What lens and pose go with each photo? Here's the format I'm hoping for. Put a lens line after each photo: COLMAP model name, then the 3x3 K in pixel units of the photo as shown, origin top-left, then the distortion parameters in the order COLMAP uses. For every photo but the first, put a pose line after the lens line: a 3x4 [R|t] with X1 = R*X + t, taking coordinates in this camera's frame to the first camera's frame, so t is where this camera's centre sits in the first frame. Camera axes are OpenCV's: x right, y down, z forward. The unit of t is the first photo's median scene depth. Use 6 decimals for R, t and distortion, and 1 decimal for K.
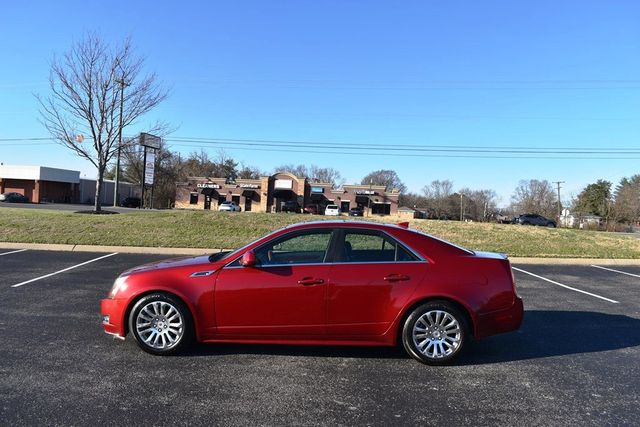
lens RADIAL K [[496.0, 0, 320.0], [0, 496.0, 213.5], [0, 0, 1]] dist [-0.100161, 0.011811]
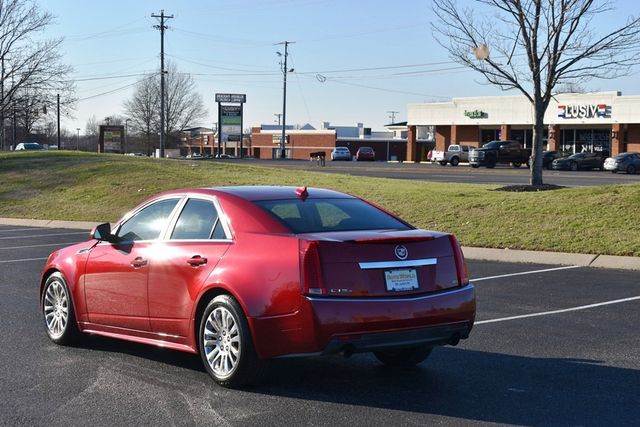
lens RADIAL K [[1290.1, 0, 319.3], [0, 1290.1, 213.4], [0, 0, 1]] dist [-0.004618, 0.000000]
pose [[0.572522, -0.012319, -0.819796, 0.582688], [0.022979, 0.999735, 0.001025, 0.020580], [0.819567, -0.019425, 0.572654, 0.019192]]
